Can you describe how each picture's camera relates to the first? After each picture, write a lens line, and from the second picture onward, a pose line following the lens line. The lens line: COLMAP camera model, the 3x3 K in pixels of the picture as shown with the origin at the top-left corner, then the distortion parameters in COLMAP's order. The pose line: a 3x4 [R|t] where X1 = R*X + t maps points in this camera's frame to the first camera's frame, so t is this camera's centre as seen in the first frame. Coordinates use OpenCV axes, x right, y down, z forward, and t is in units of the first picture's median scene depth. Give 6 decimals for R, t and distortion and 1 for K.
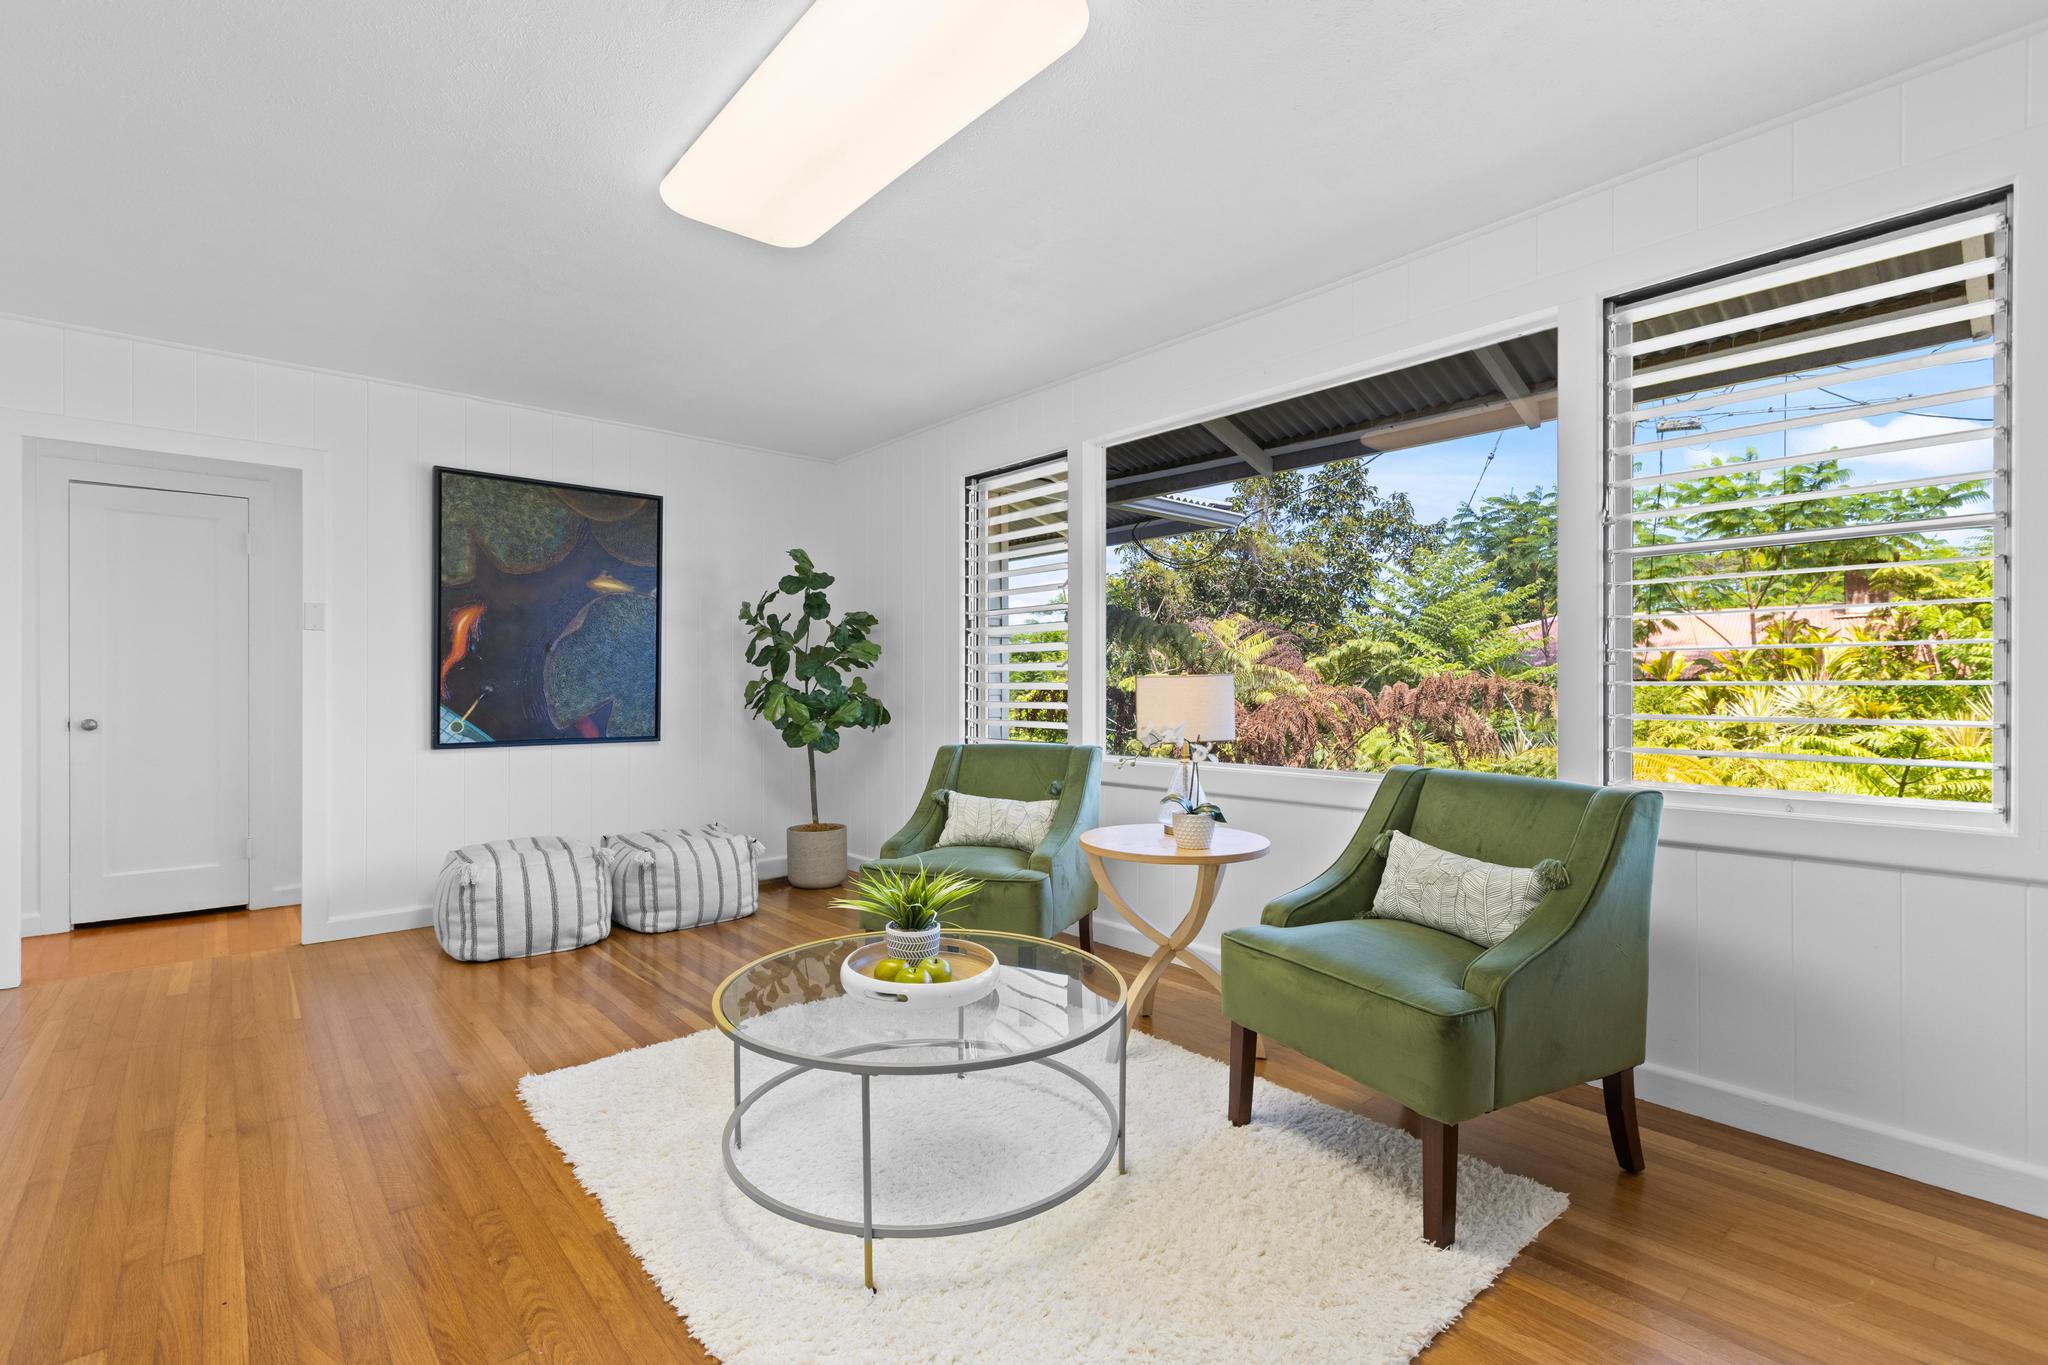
lens RADIAL K [[922.4, 0, 1004.3], [0, 922.4, 689.1], [0, 0, 1]] dist [-0.000658, -0.000295]
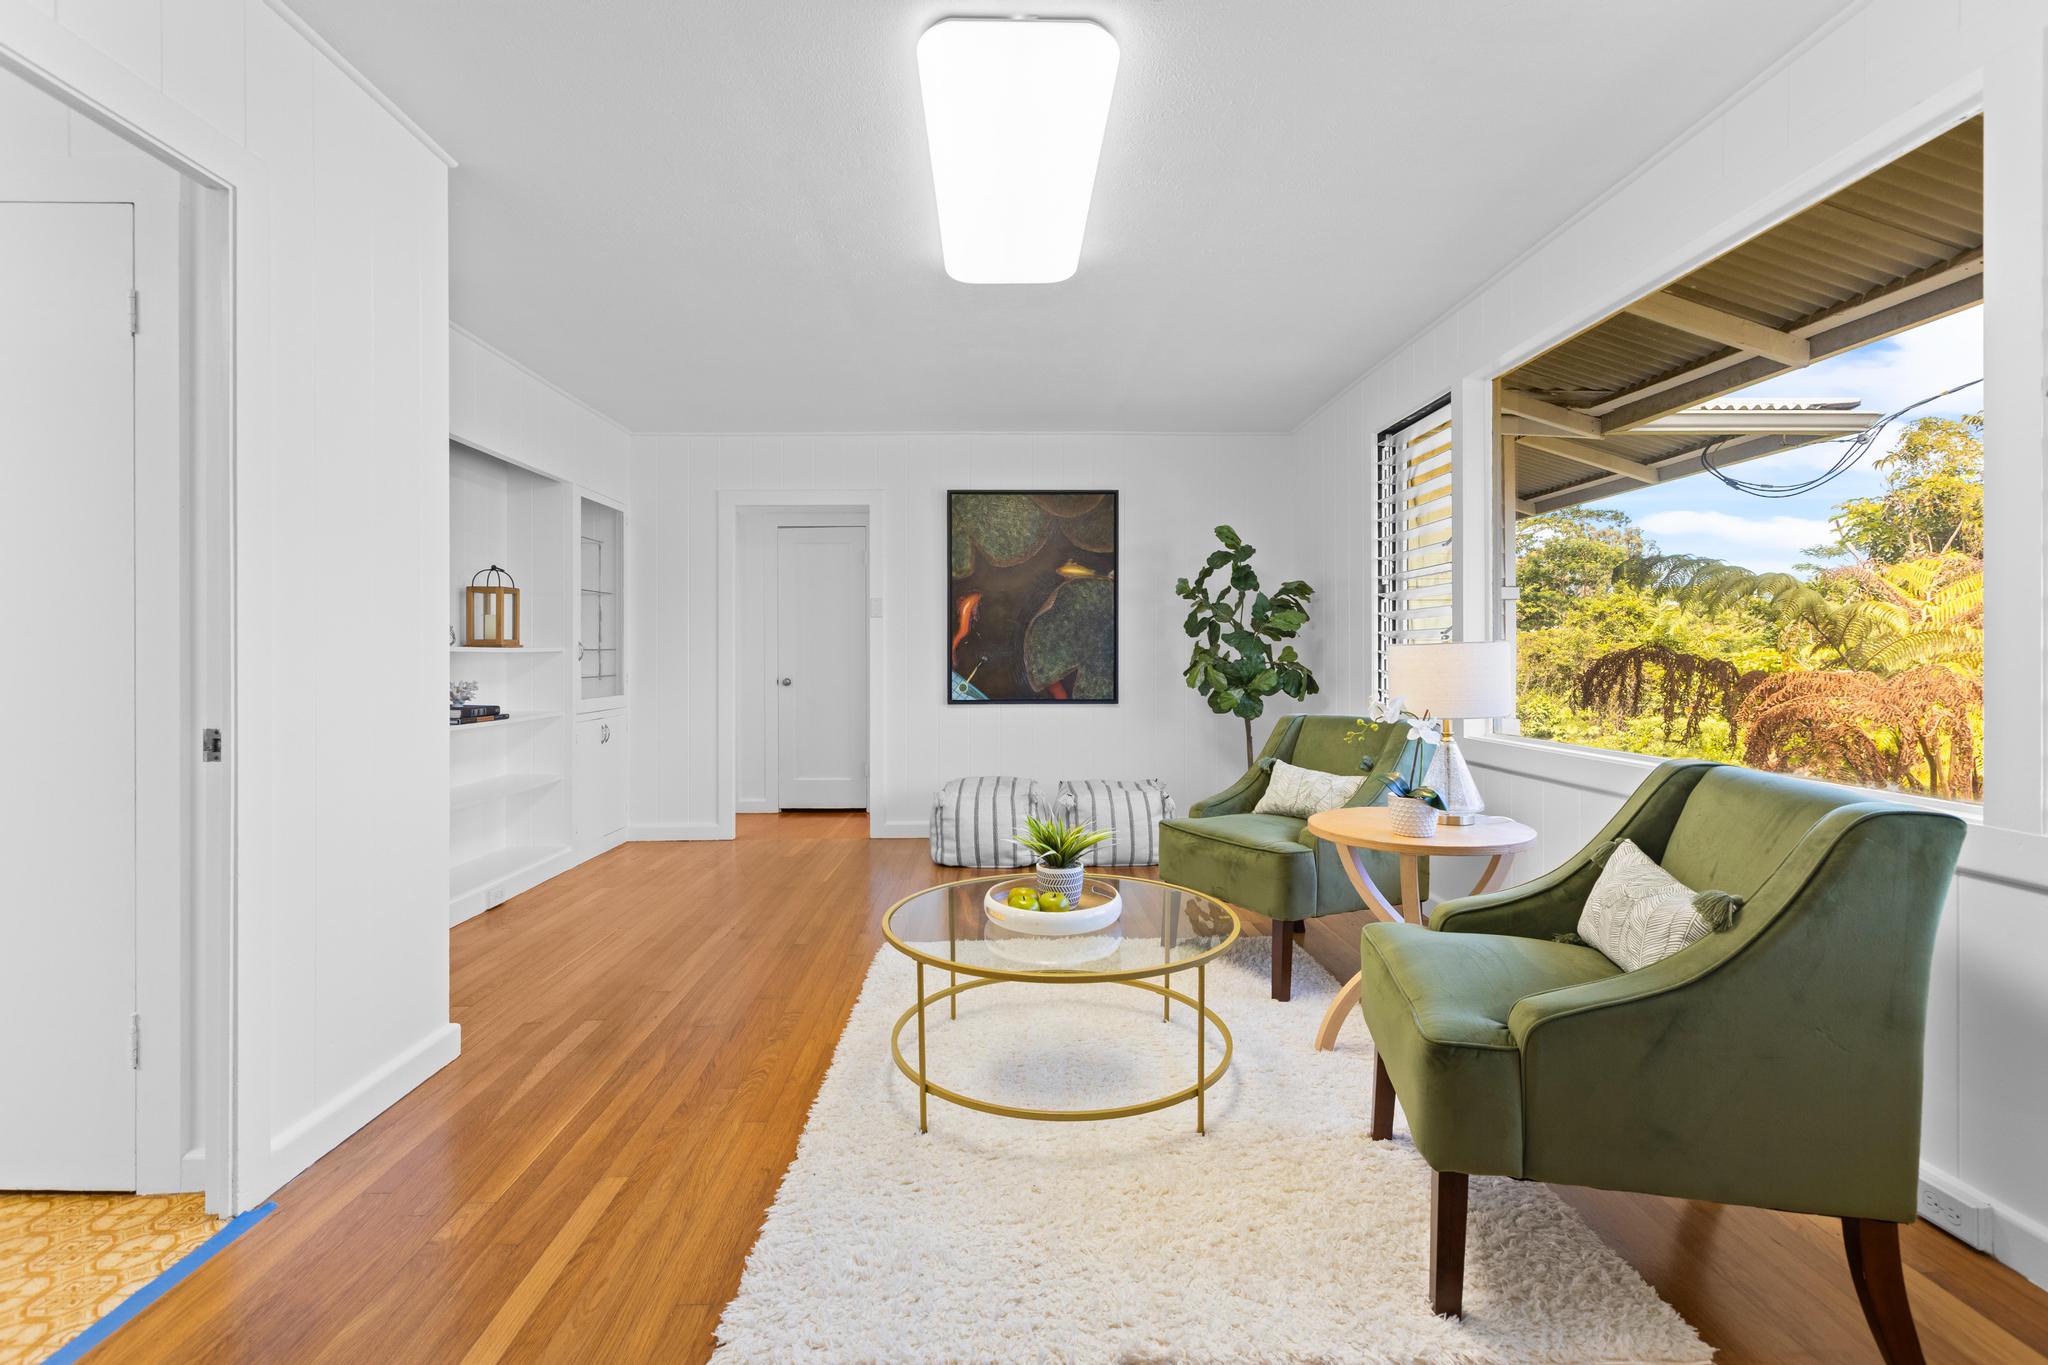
lens RADIAL K [[927.8, 0, 1018.7], [0, 927.8, 660.3], [0, 0, 1]] dist [0.003143, 0.000330]
pose [[0.770525, 0.000160, -0.637409, 0.303575], [0.001091, 0.999998, 0.001570, 0.000255], [0.637408, -0.001905, 0.770524, 0.039001]]
